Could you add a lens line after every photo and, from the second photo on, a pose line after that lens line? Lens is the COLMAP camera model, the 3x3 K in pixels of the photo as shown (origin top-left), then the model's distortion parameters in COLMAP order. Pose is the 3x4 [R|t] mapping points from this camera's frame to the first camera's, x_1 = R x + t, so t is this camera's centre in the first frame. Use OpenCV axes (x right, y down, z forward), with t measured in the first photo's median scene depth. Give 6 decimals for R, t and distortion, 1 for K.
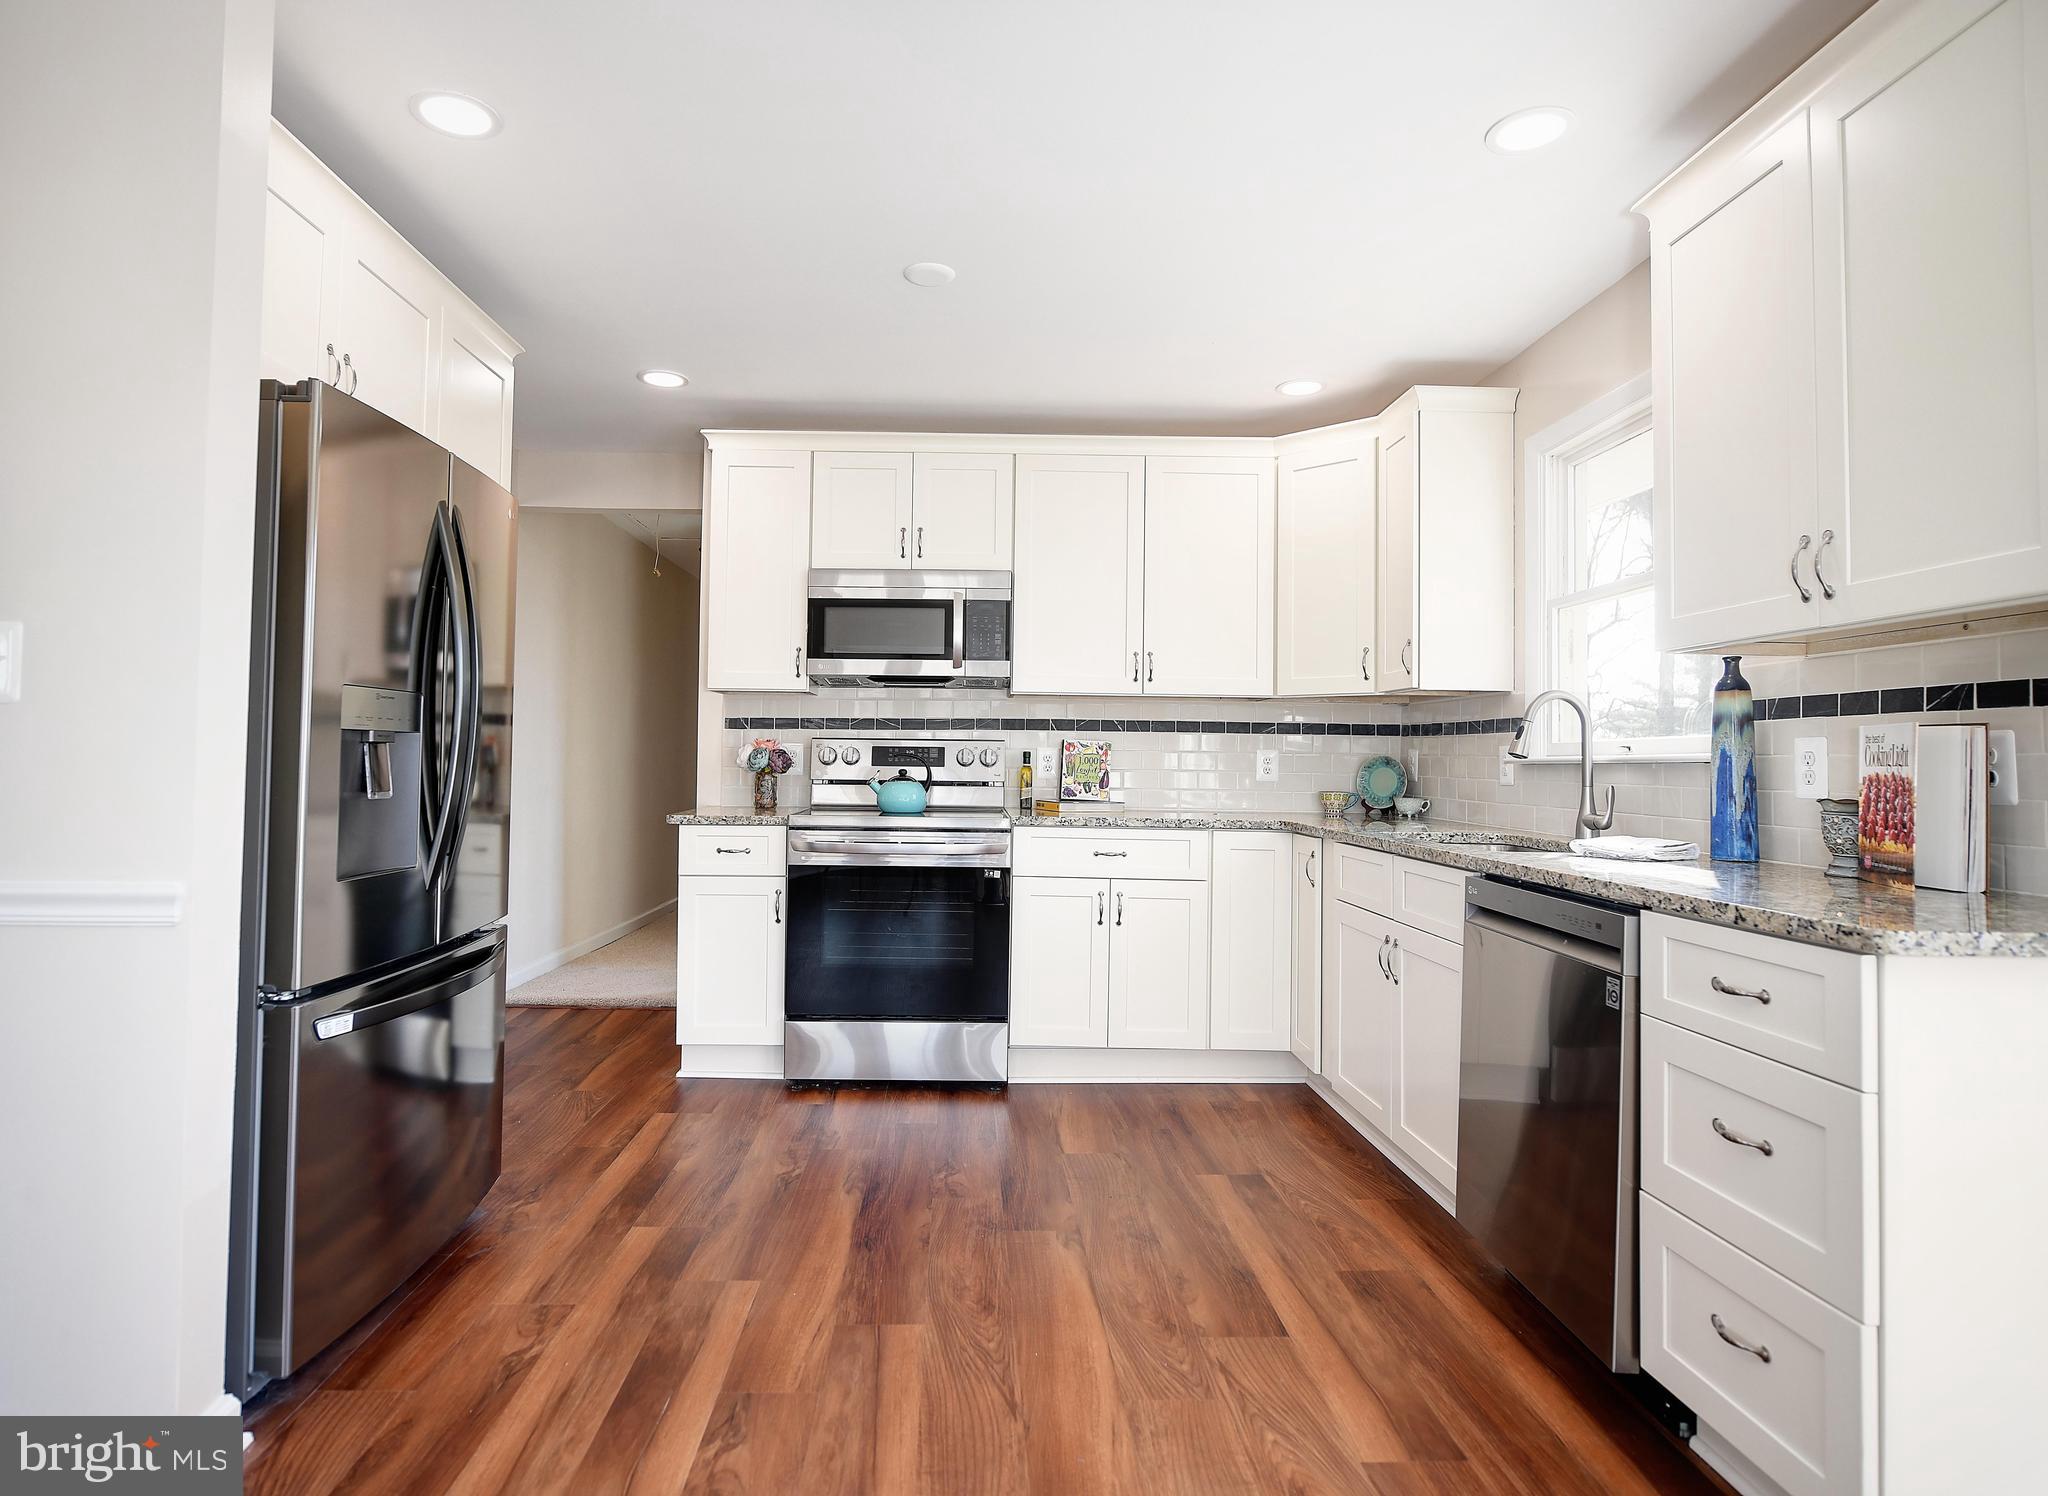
lens RADIAL K [[1095.9, 0, 977.4], [0, 1095.9, 722.0], [0, 0, 1]] dist [-0.005964, -0.003768]
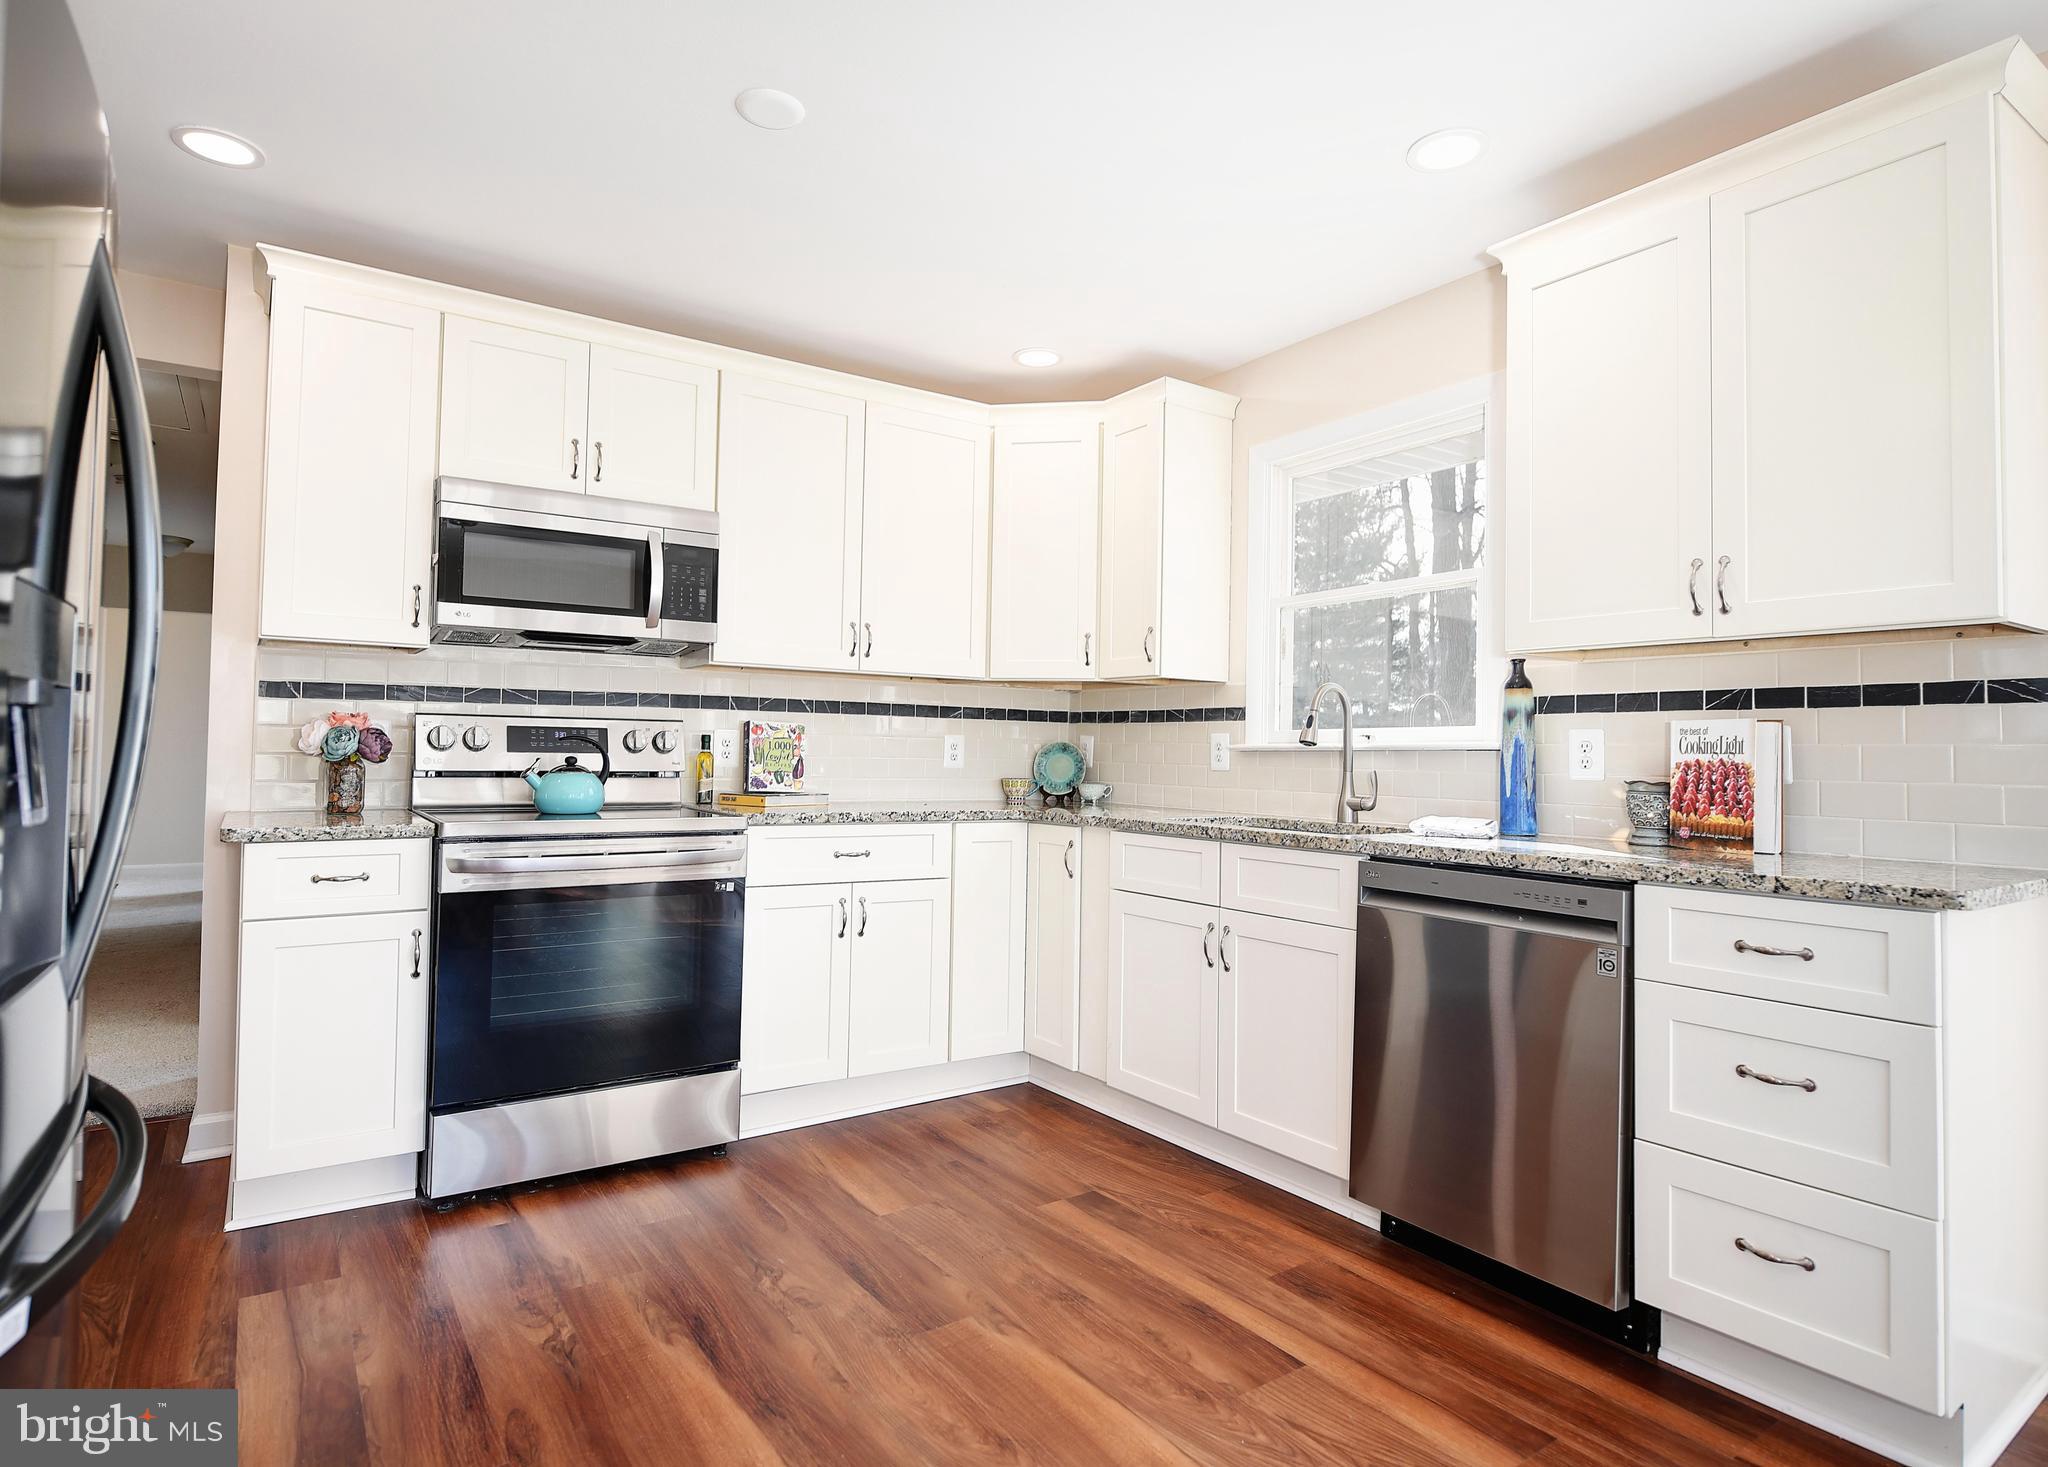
lens RADIAL K [[1103.6, 0, 1024.9], [0, 1103.6, 717.4], [0, 0, 1]] dist [-0.003538, -0.004083]
pose [[0.830633, 0.017849, 0.556535, -0.308158], [-0.023155, 0.999729, 0.002497, 0.008967], [-0.556339, -0.014961, 0.830821, 0.248601]]
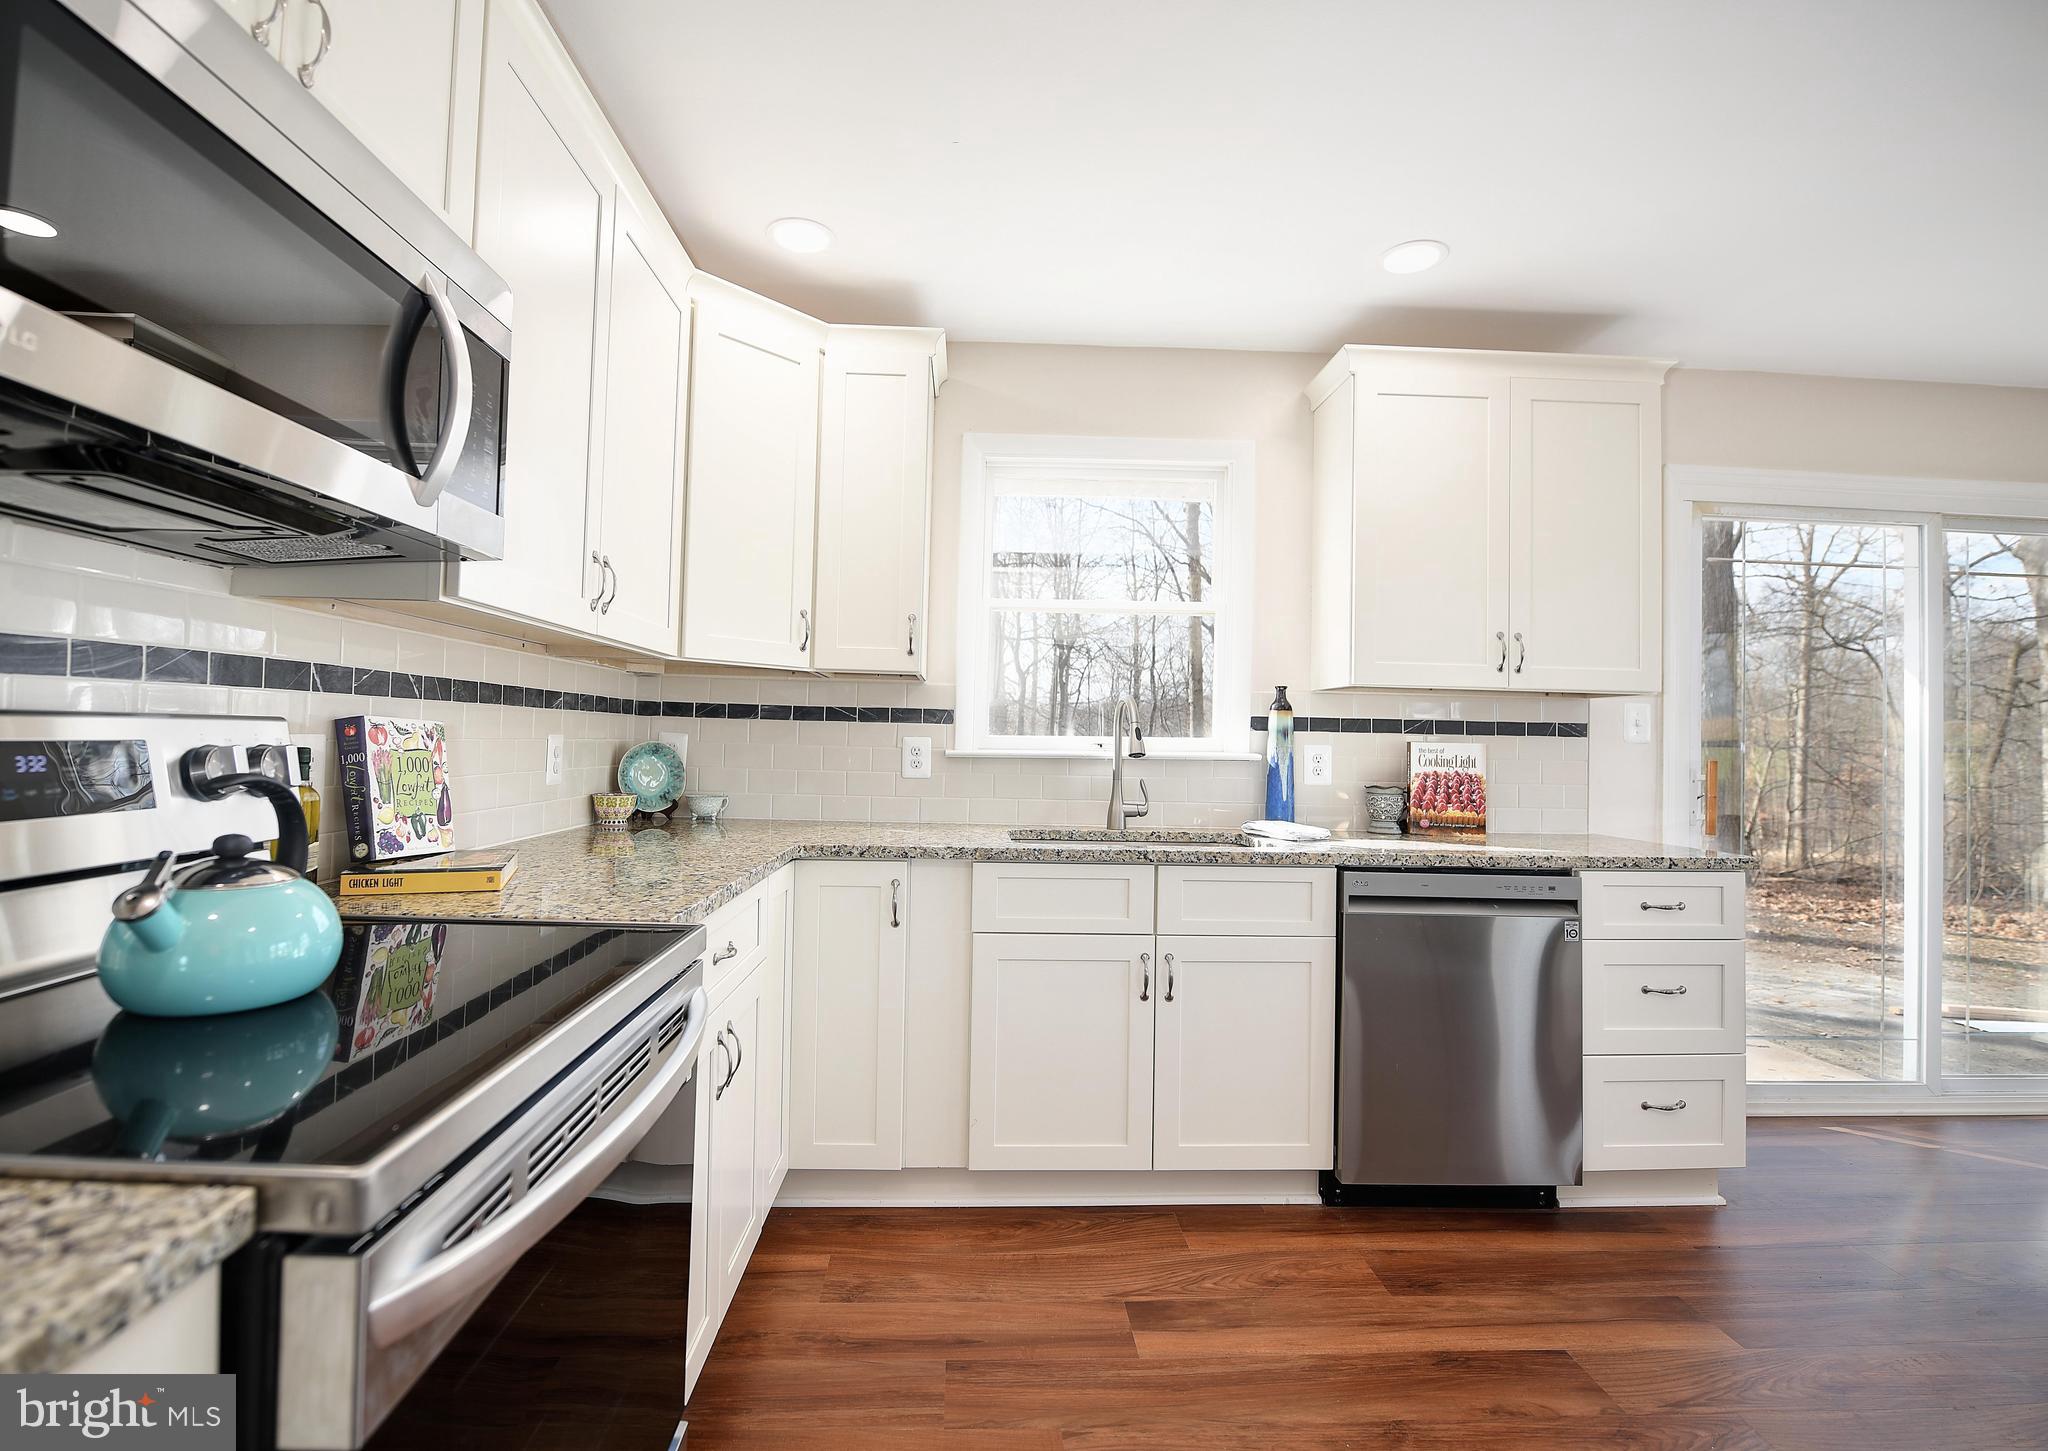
lens RADIAL K [[931.9, 0, 996.6], [0, 931.9, 710.6], [0, 0, 1]] dist [-0.012360, -0.002919]
pose [[-0.021080, 0.014807, 0.999668, -0.389219], [-0.055355, 0.998339, -0.015954, 0.008820], [-0.998244, -0.055673, -0.020225, 1.086128]]
